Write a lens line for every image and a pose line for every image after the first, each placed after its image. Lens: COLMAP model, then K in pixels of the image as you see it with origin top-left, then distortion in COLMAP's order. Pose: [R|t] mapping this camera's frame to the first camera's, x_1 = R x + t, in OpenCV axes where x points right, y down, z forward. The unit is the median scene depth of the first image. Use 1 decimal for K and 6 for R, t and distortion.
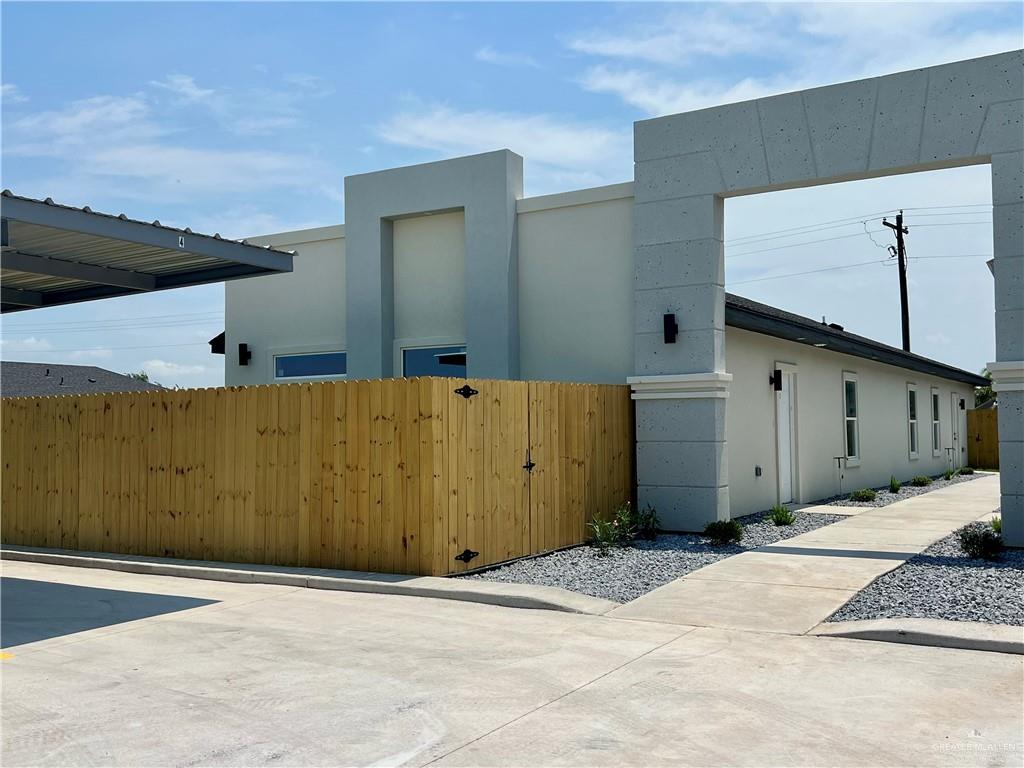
lens RADIAL K [[993.4, 0, 512.6], [0, 993.4, 390.8], [0, 0, 1]] dist [-0.010714, 0.000000]
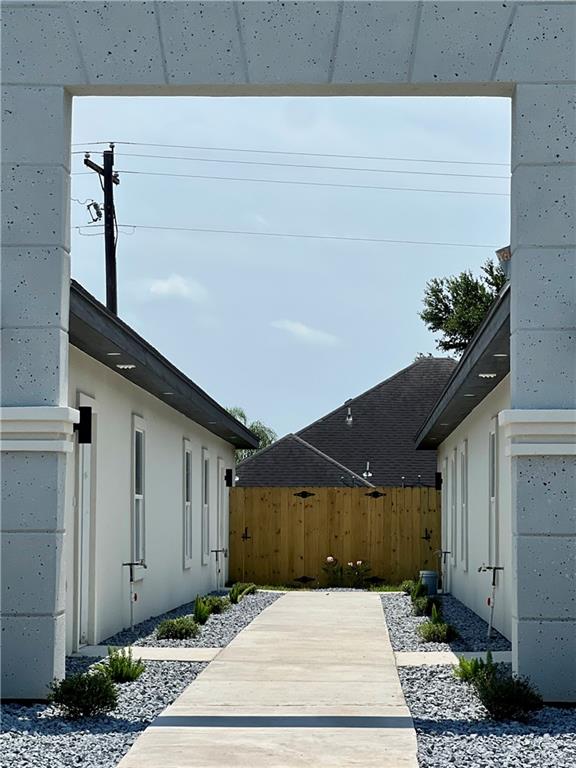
lens RADIAL K [[1837.8, 0, 288.1], [0, 1837.8, 380.0], [0, 0, 1]] dist [0.278774, 0.000000]
pose [[0.863583, 0.051696, 0.501549, -0.162143], [-0.033521, 0.998416, -0.045192, 0.007513], [-0.503091, 0.022215, 0.863948, 0.030980]]
